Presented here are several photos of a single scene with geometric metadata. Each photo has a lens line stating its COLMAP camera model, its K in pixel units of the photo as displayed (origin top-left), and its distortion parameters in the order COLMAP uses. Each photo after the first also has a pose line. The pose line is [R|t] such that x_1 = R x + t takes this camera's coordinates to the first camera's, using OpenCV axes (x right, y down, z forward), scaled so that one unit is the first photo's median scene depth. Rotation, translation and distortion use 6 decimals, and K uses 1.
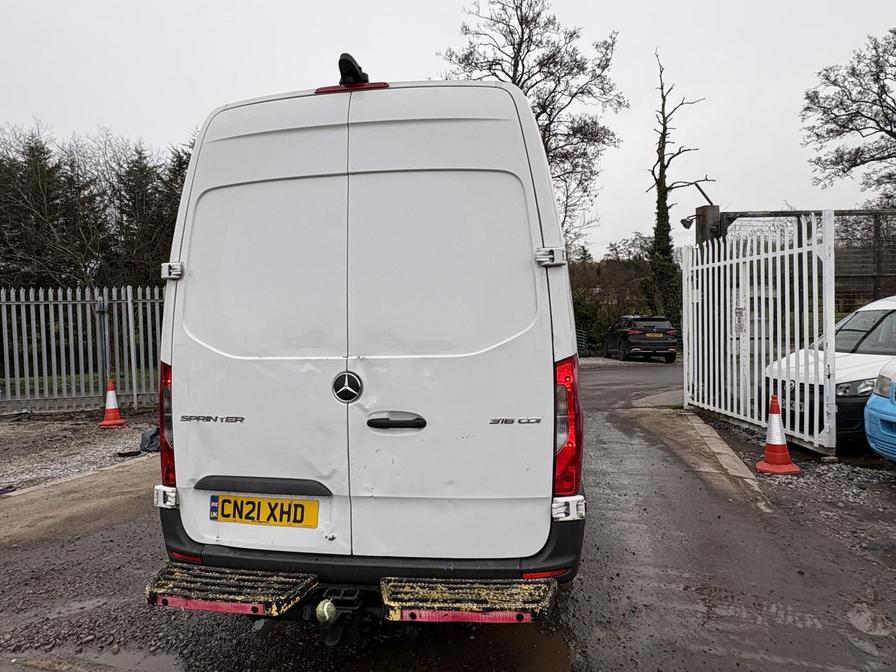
lens RADIAL K [[562.3, 0, 451.1], [0, 562.3, 332.0], [0, 0, 1]] dist [0.000580, 0.000926]
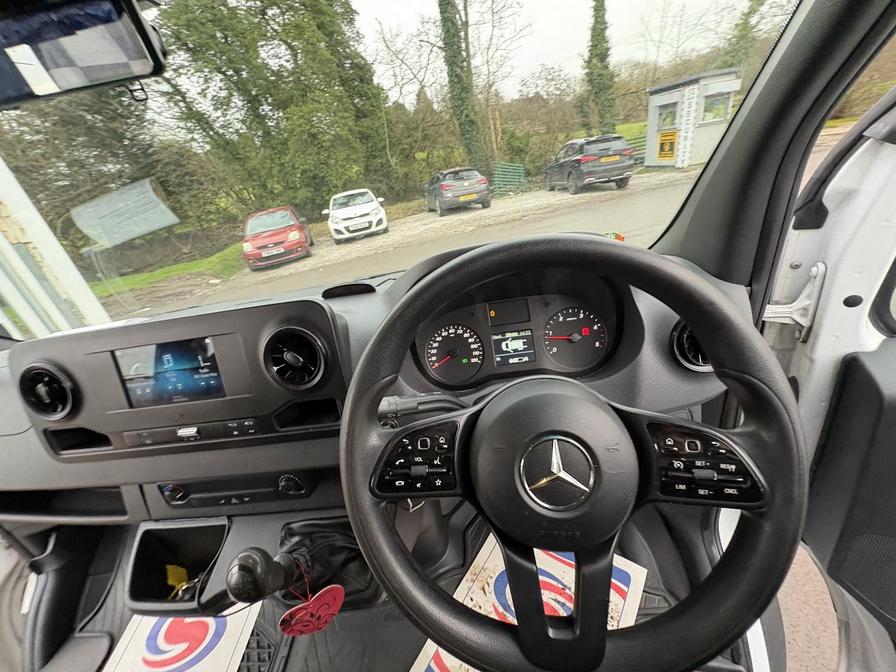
lens RADIAL K [[354.7, 0, 448.3], [0, 354.7, 334.7], [0, 0, 1]] dist [0.000315, -0.000028]
pose [[0.983046, -0.181535, 0.025811, 0.298810], [0.154723, 0.896788, 0.414527, -0.135208], [-0.098398, -0.403505, 0.909671, 2.960333]]
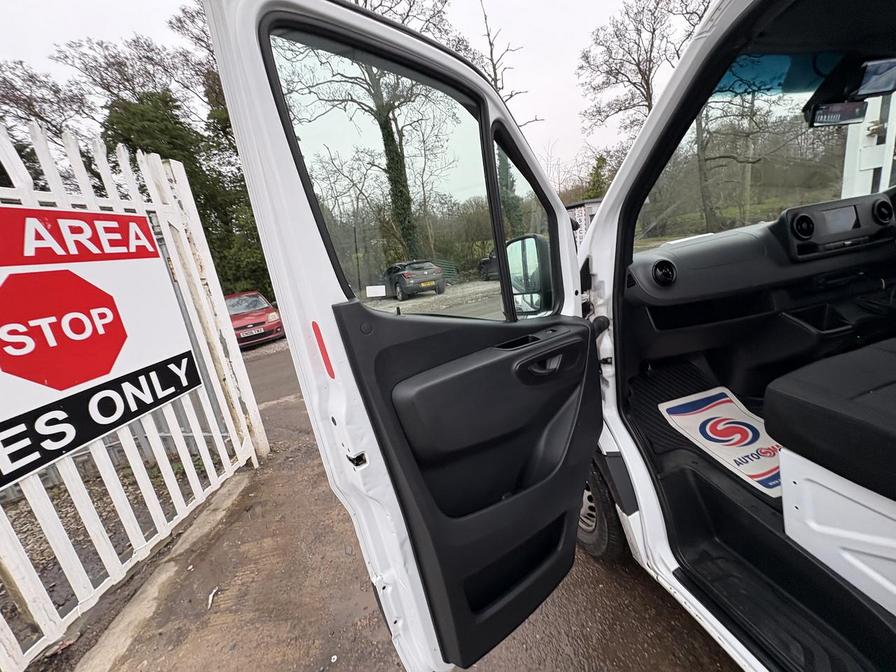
lens RADIAL K [[354.7, 0, 448.3], [0, 354.7, 334.7], [0, 0, 1]] dist [0.000315, -0.000028]
pose [[0.919503, -0.208777, 0.333057, -0.621655], [0.145966, 0.968060, 0.203847, -0.076478], [-0.364978, -0.138822, 0.920608, 2.856772]]
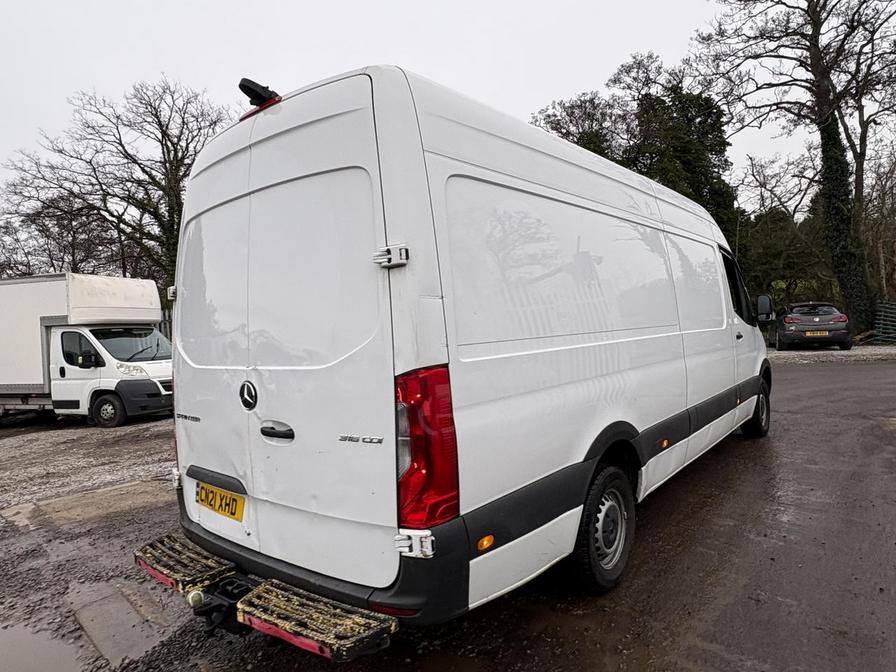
lens RADIAL K [[565.2, 0, 449.0], [0, 565.2, 339.5], [0, 0, 1]] dist [0.004072, 0.000101]
pose [[0.860643, -0.015806, -0.508963, 0.669825], [0.033729, 0.999093, 0.026007, -0.022984], [0.508091, -0.039549, 0.860395, 0.266253]]
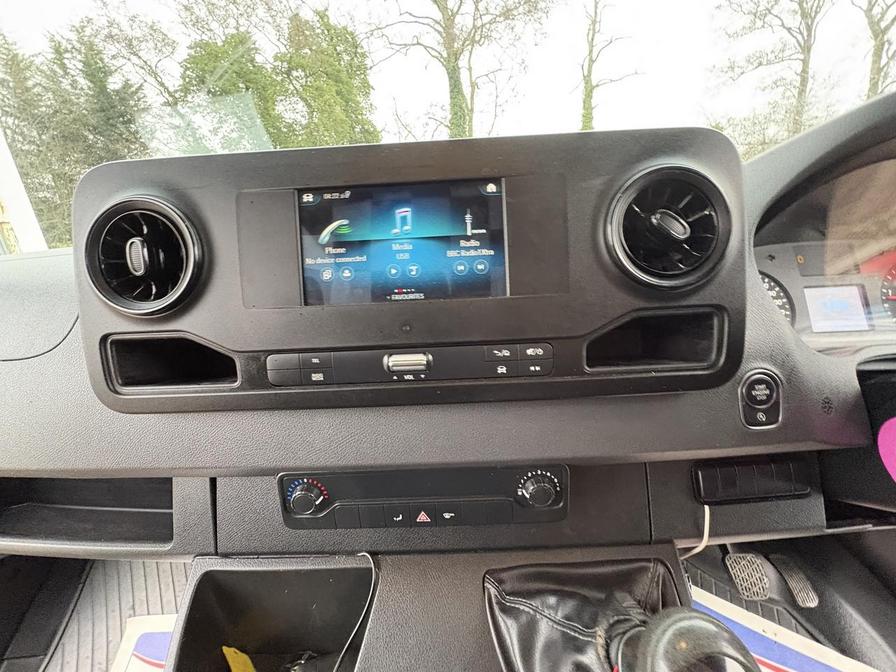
lens RADIAL K [[354.7, 0, 448.3], [0, 354.7, 334.7], [0, 0, 1]] dist [0.000315, -0.000028]
pose [[0.989418, -0.071874, 0.126042, 0.130655], [0.035825, 0.962806, 0.267808, -0.051867], [-0.140602, -0.260459, 0.955192, 3.044027]]
